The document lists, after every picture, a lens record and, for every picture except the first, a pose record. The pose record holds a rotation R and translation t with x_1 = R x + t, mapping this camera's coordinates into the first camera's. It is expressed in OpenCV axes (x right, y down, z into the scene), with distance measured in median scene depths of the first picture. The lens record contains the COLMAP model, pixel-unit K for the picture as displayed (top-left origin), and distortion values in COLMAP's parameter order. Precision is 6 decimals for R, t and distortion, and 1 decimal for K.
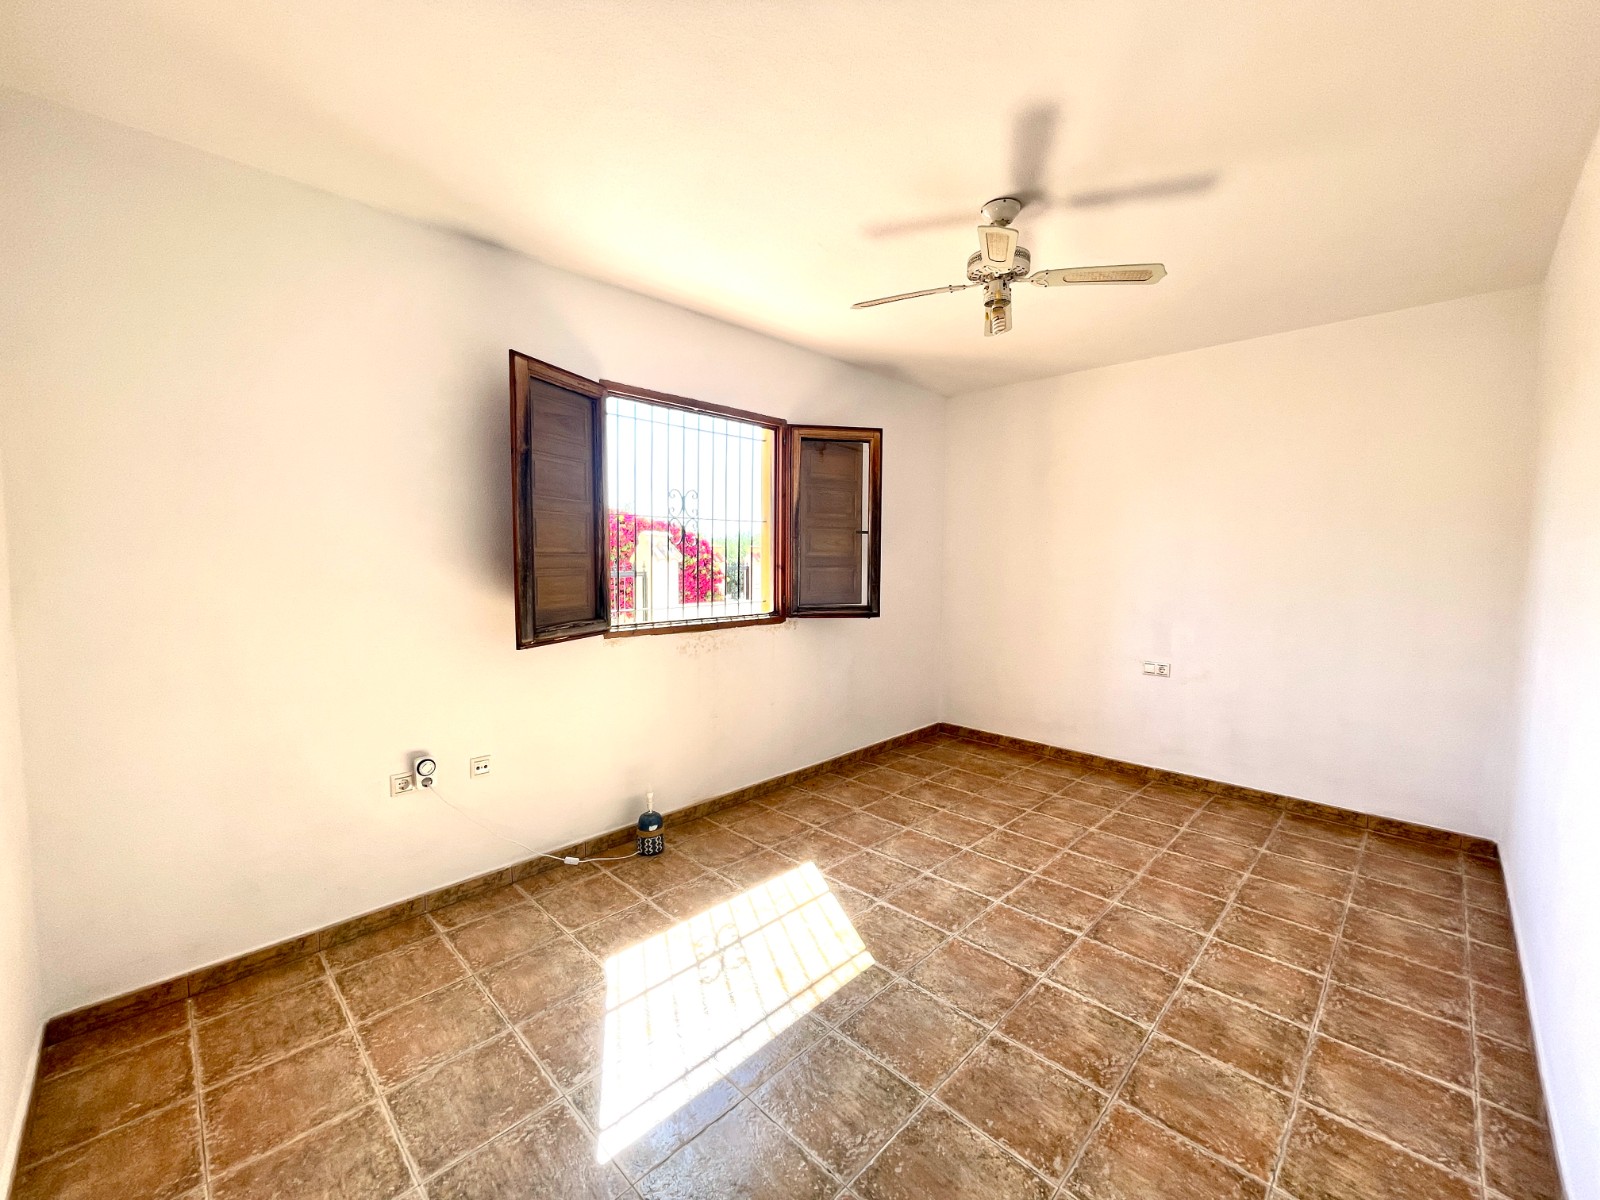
lens RADIAL K [[645.7, 0, 794.6], [0, 645.7, 597.0], [0, 0, 1]] dist [-0.002072, 0.000949]
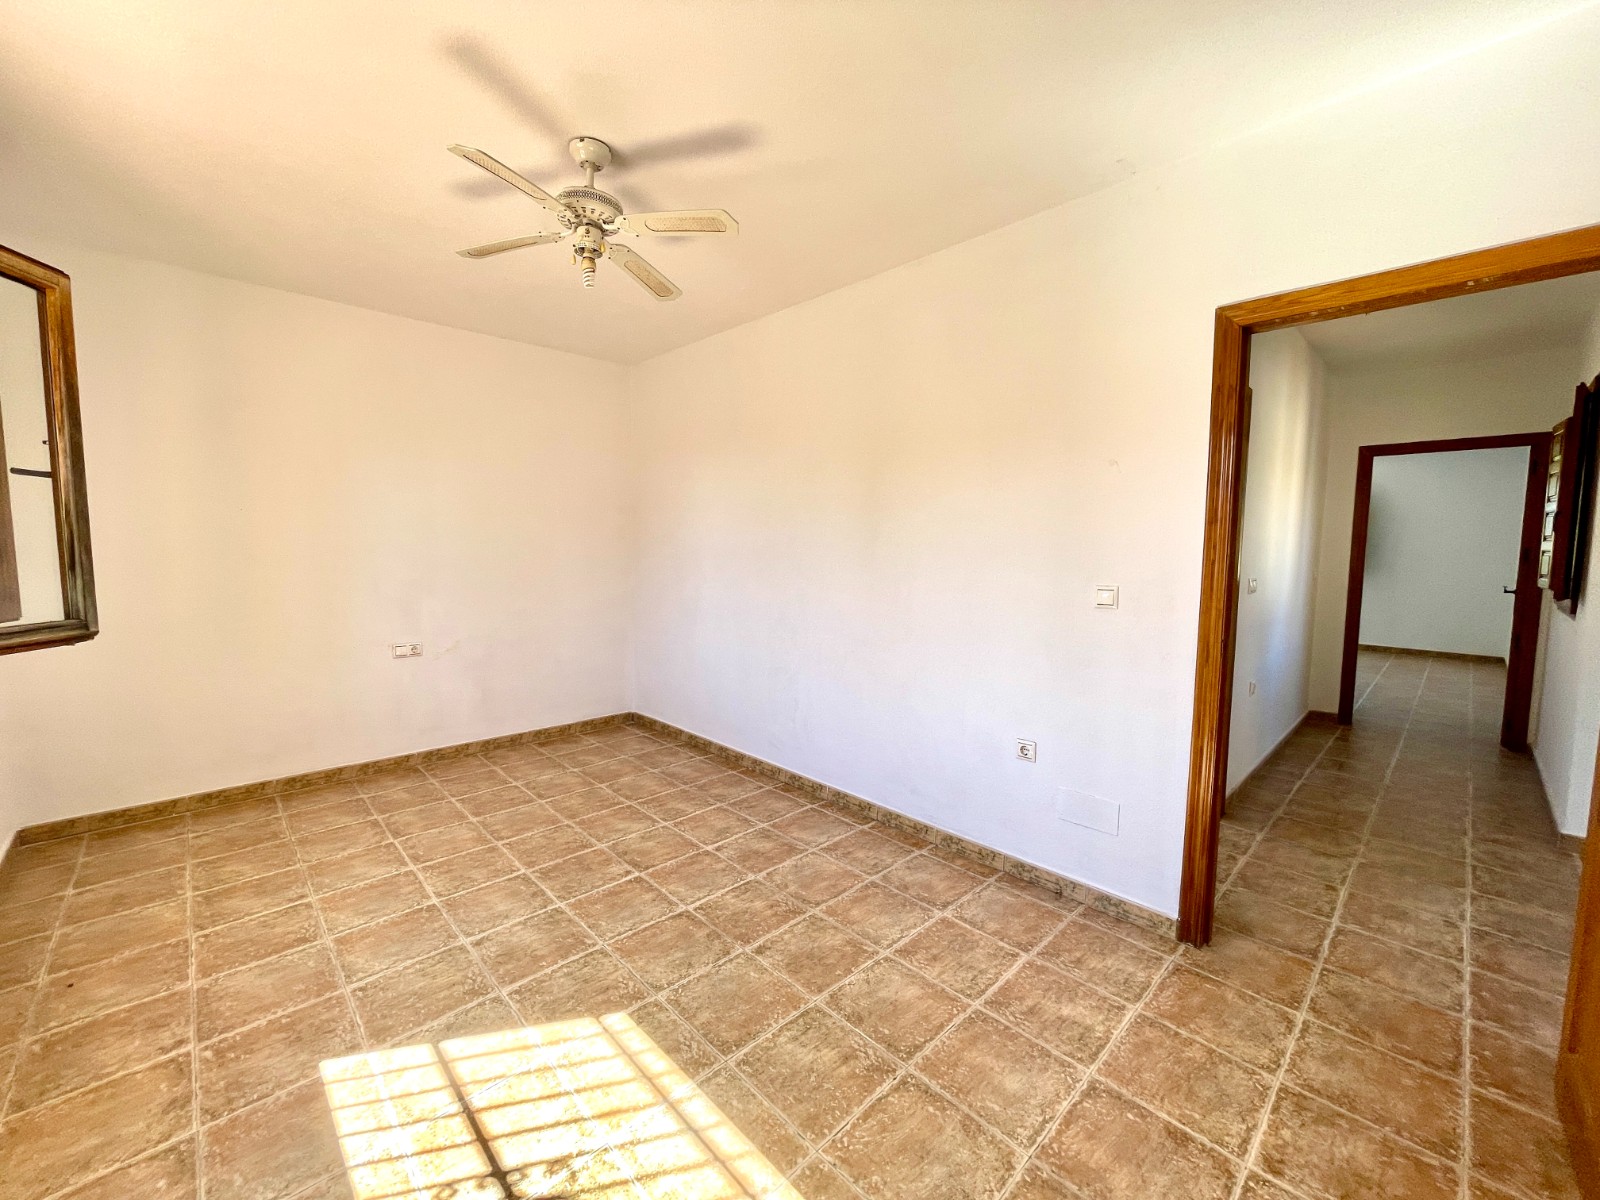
lens RADIAL K [[642.4, 0, 793.4], [0, 642.4, 599.1], [0, 0, 1]] dist [-0.001664, 0.000257]
pose [[0.026864, -0.091198, 0.995470, -0.467515], [0.052524, 0.994583, 0.089700, -0.024012], [-0.998258, 0.049877, 0.031508, 0.520274]]
